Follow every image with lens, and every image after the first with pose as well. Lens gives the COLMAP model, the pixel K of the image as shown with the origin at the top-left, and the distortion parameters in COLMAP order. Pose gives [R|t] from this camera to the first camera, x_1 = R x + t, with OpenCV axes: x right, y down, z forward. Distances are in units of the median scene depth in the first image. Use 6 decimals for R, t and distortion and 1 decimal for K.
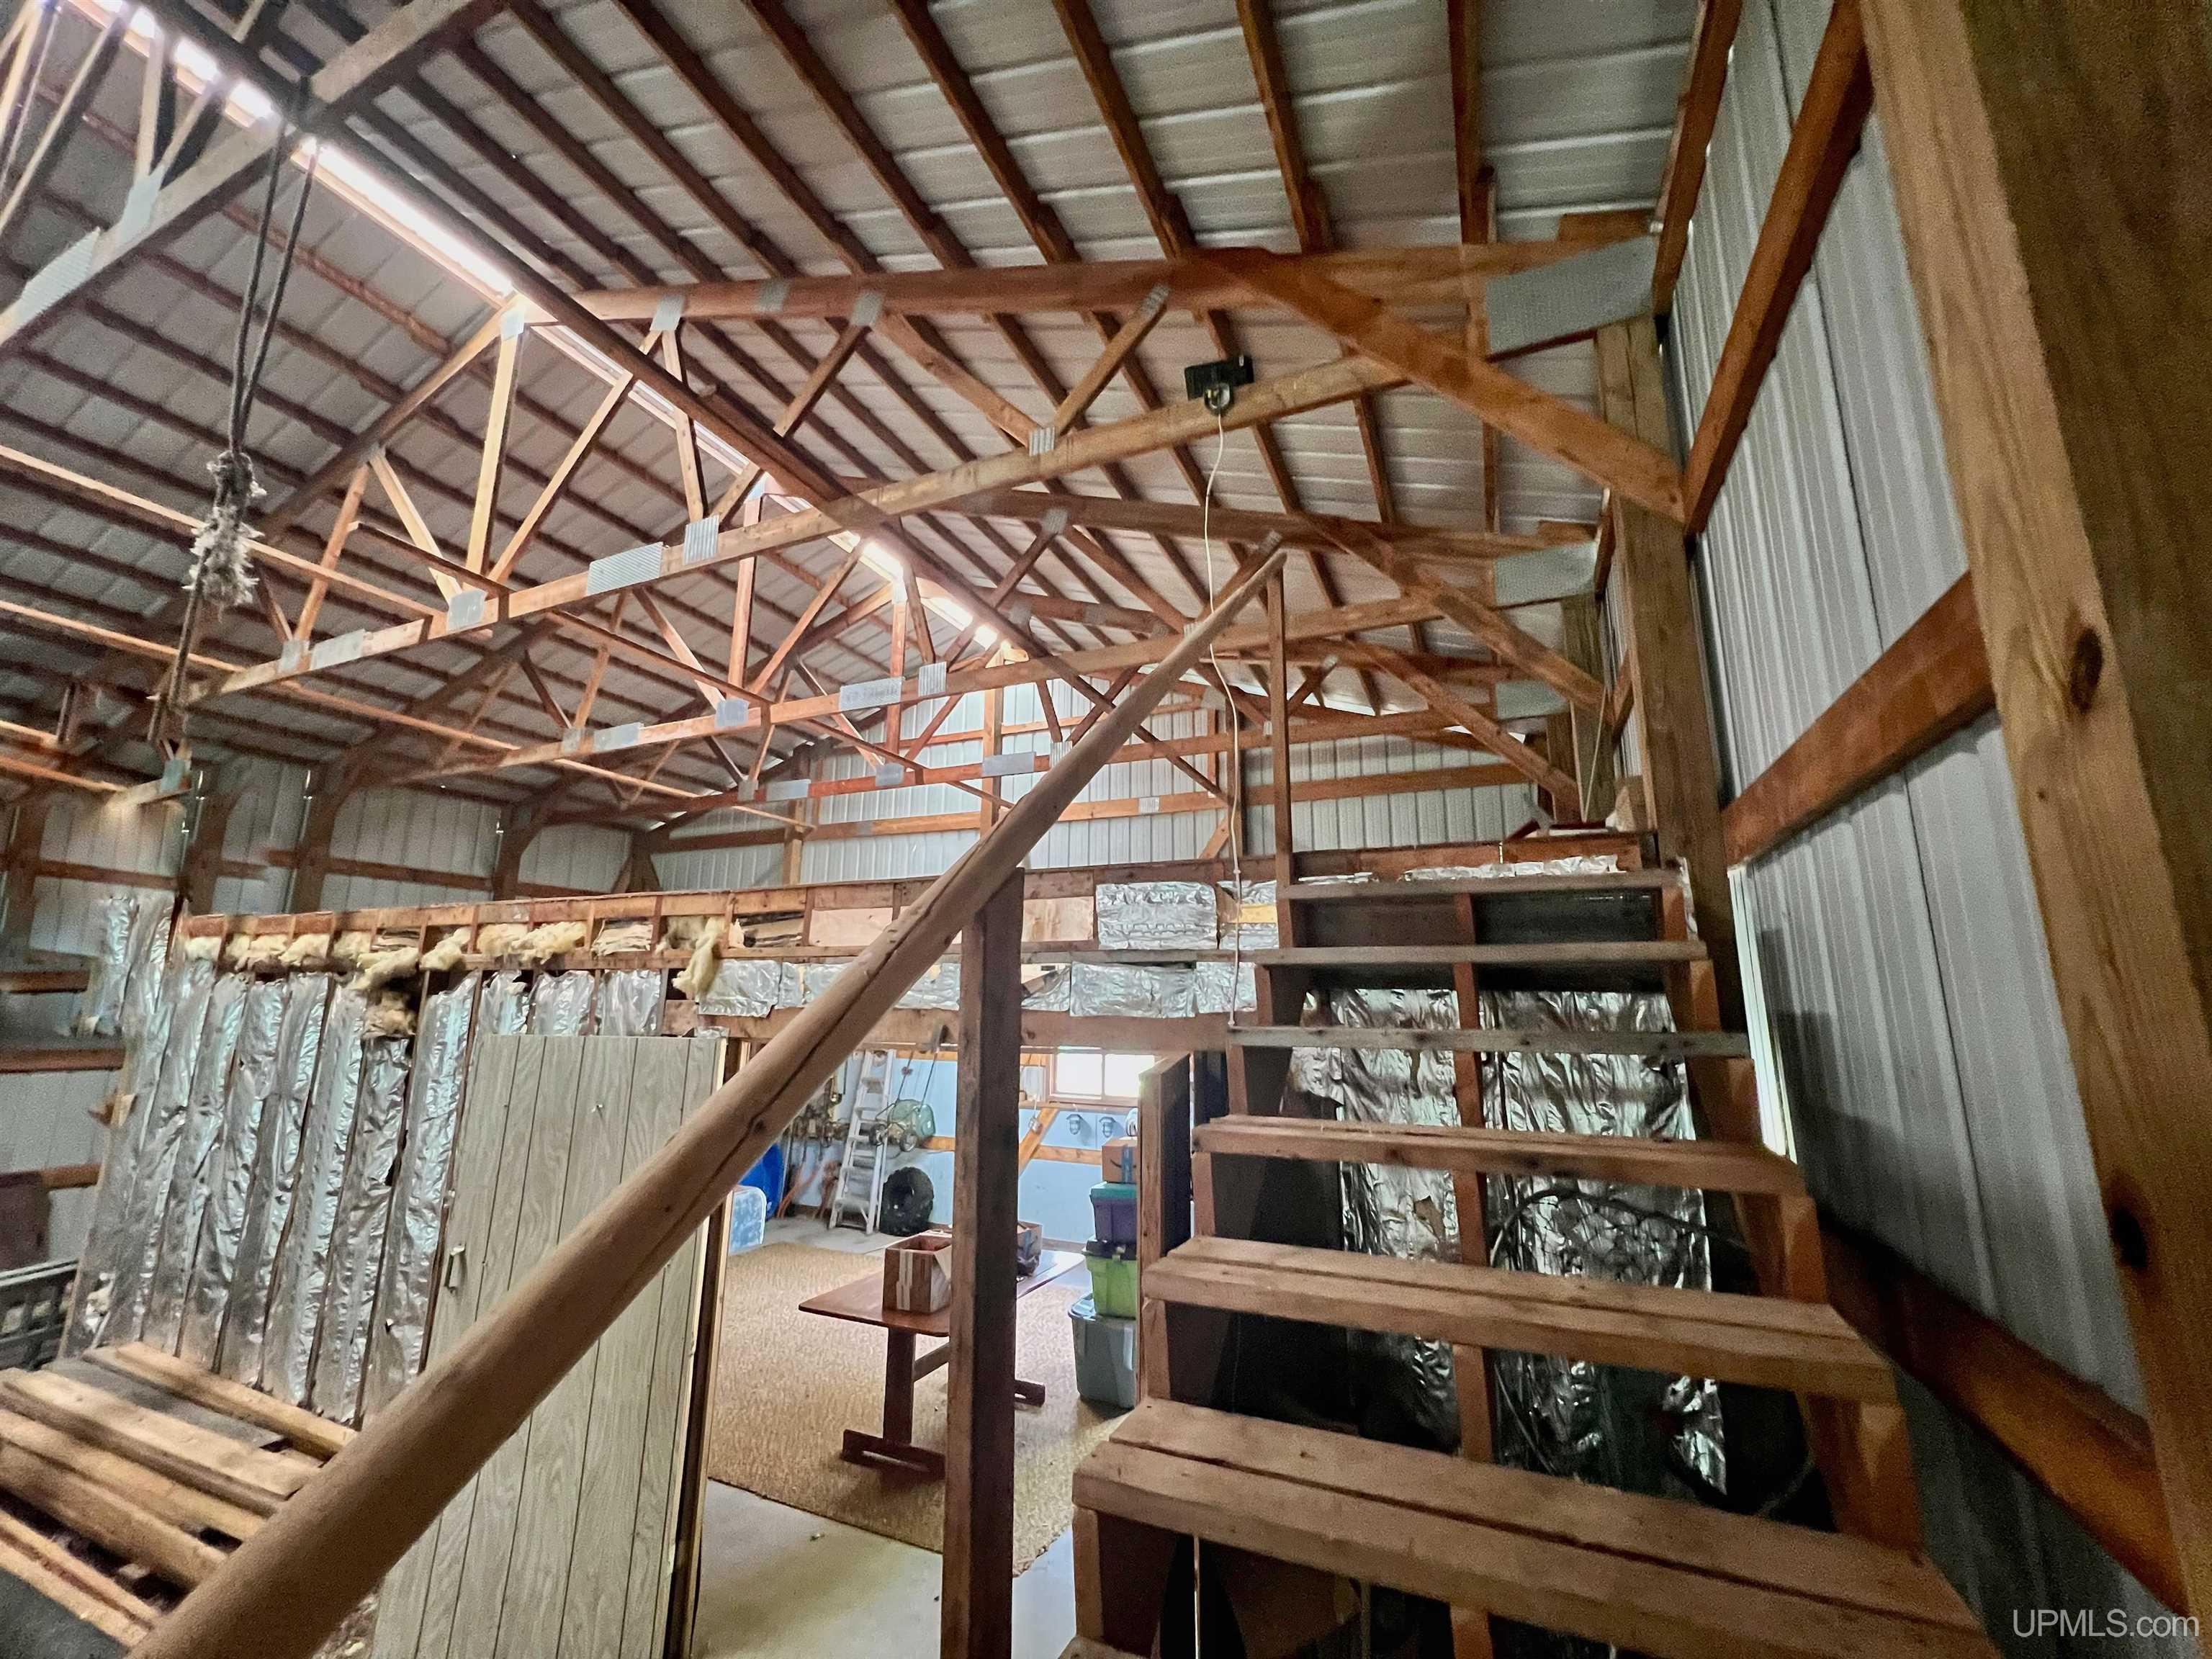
lens RADIAL K [[882.3, 0, 1108.0], [0, 882.3, 831.7], [0, 0, 1]] dist [-0.002564, -0.001239]
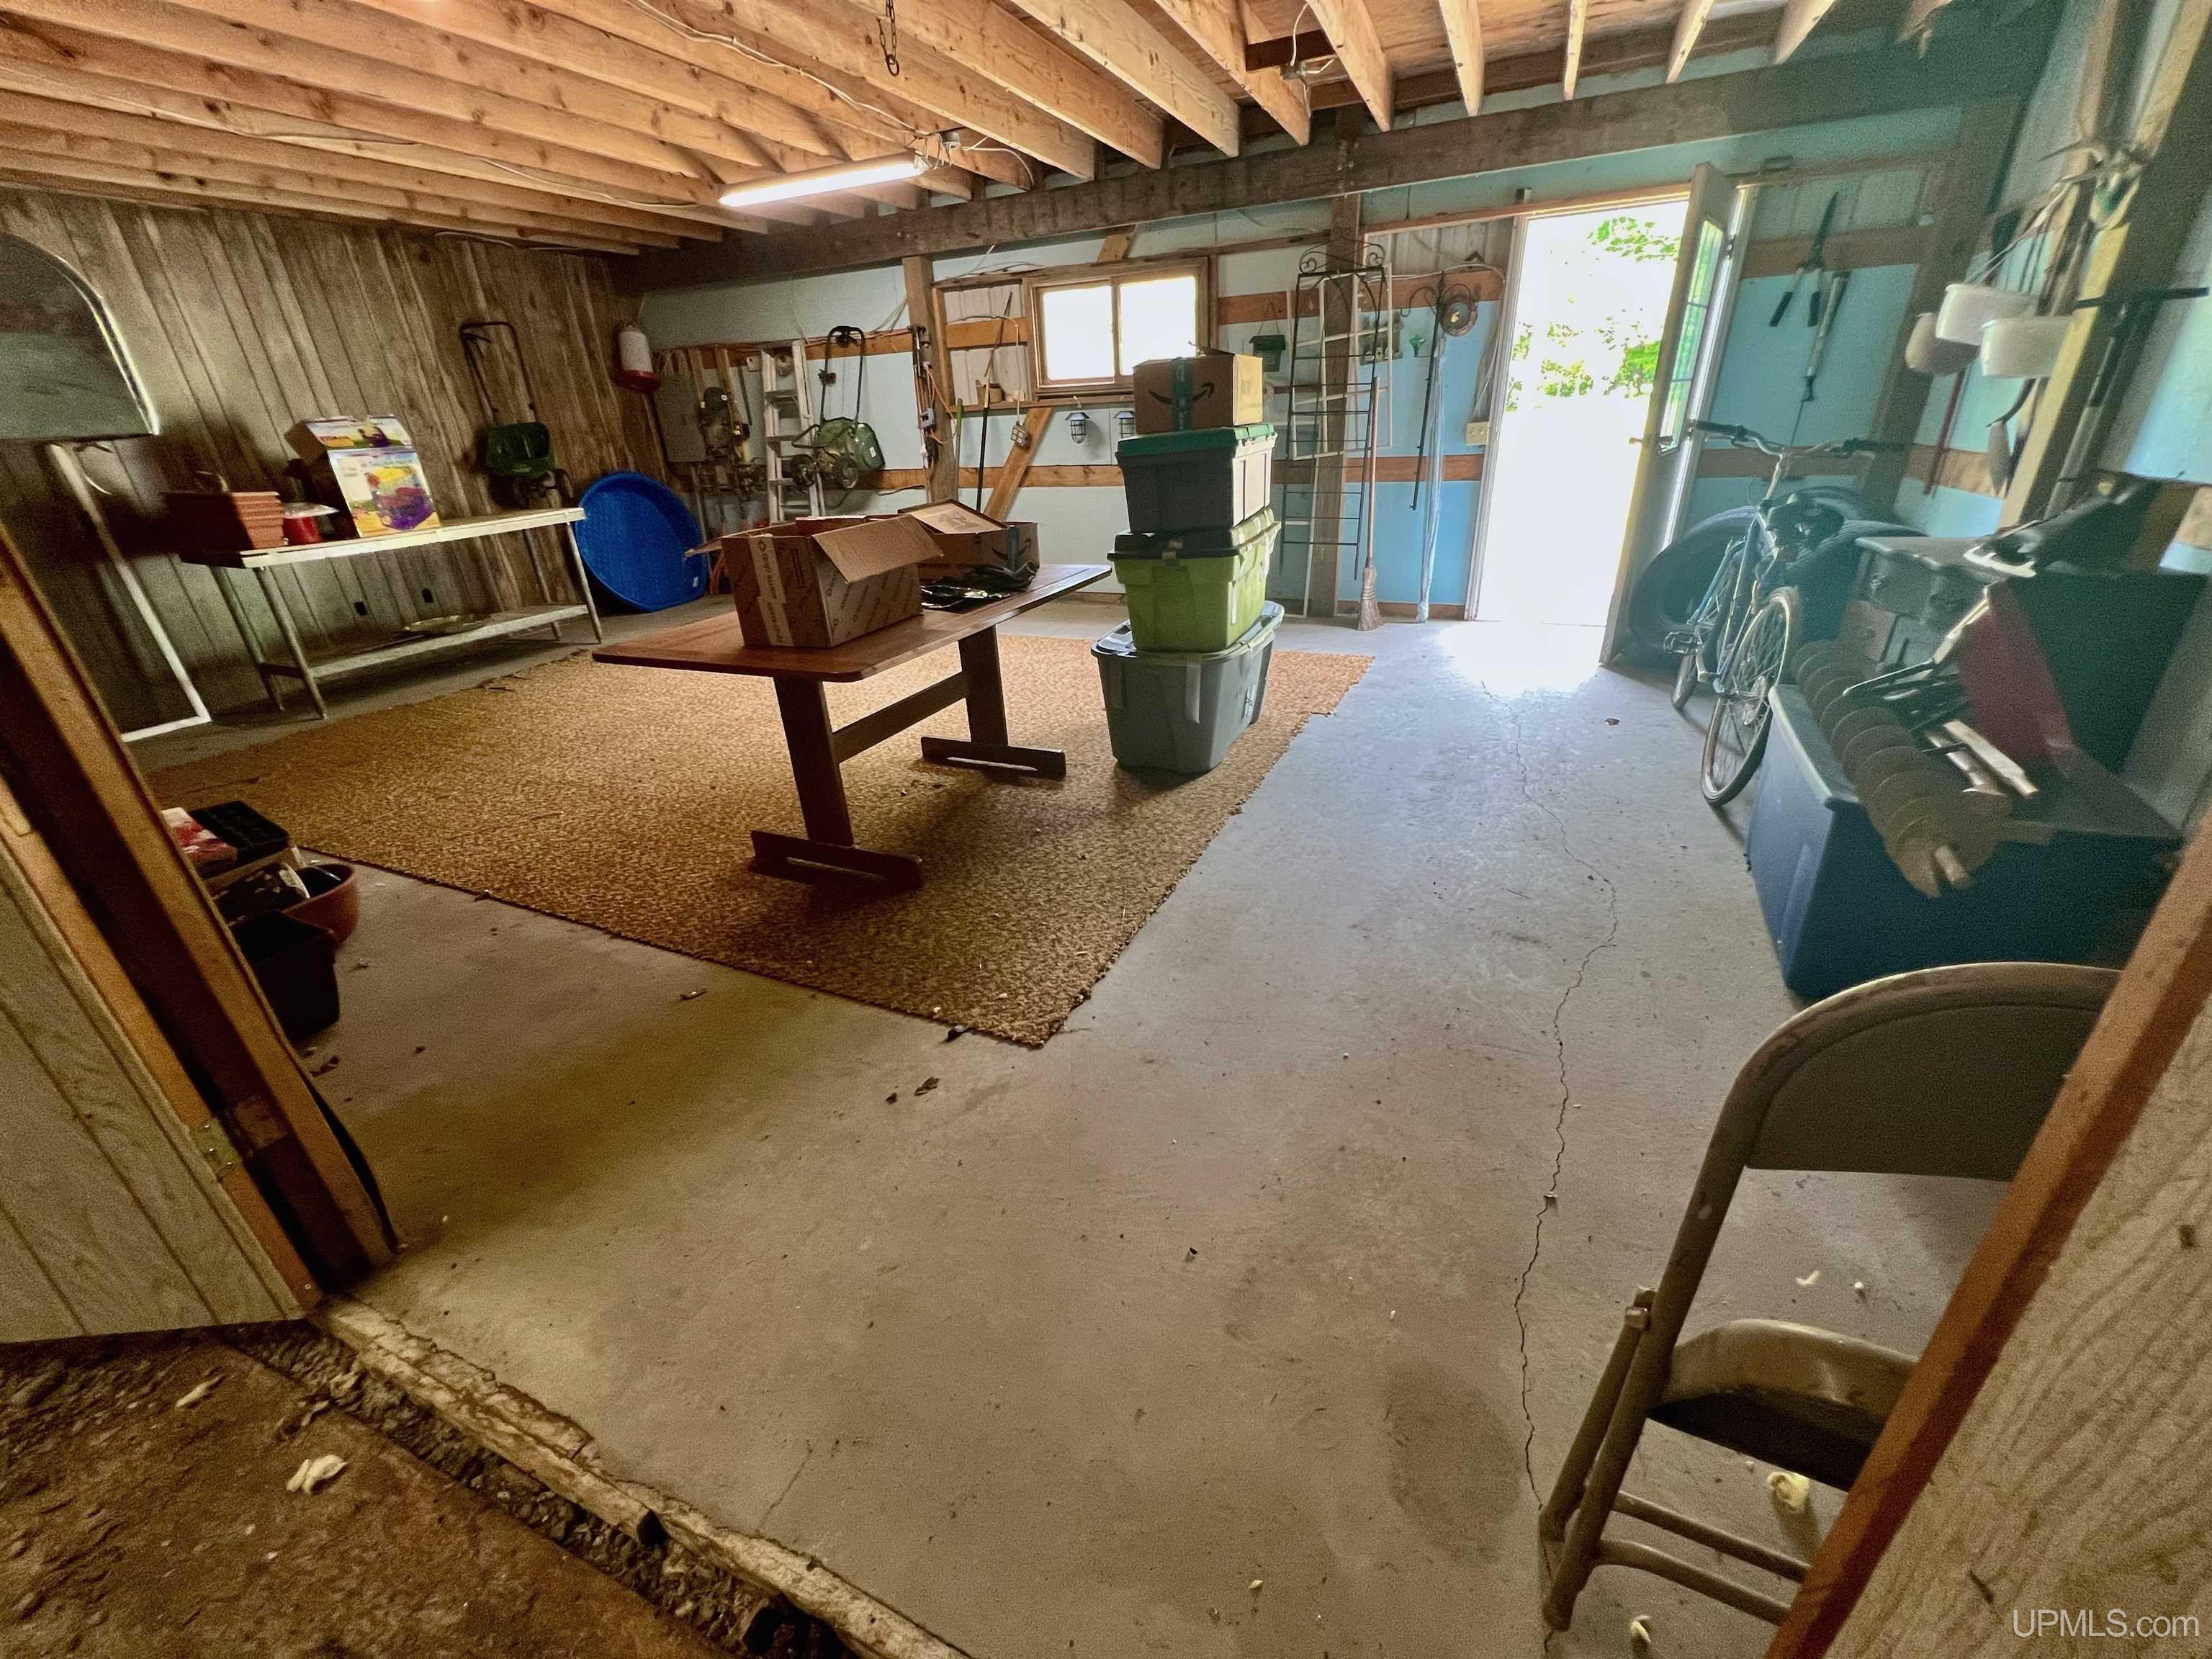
lens RADIAL K [[882.3, 0, 1103.0], [0, 882.3, 827.8], [0, 0, 1]] dist [-0.002564, -0.001239]
pose [[0.997899, -0.058180, -0.028491, -0.027993], [0.063625, 0.797497, 0.599958, 0.287492], [-0.012184, -0.600511, 0.799524, 0.450932]]
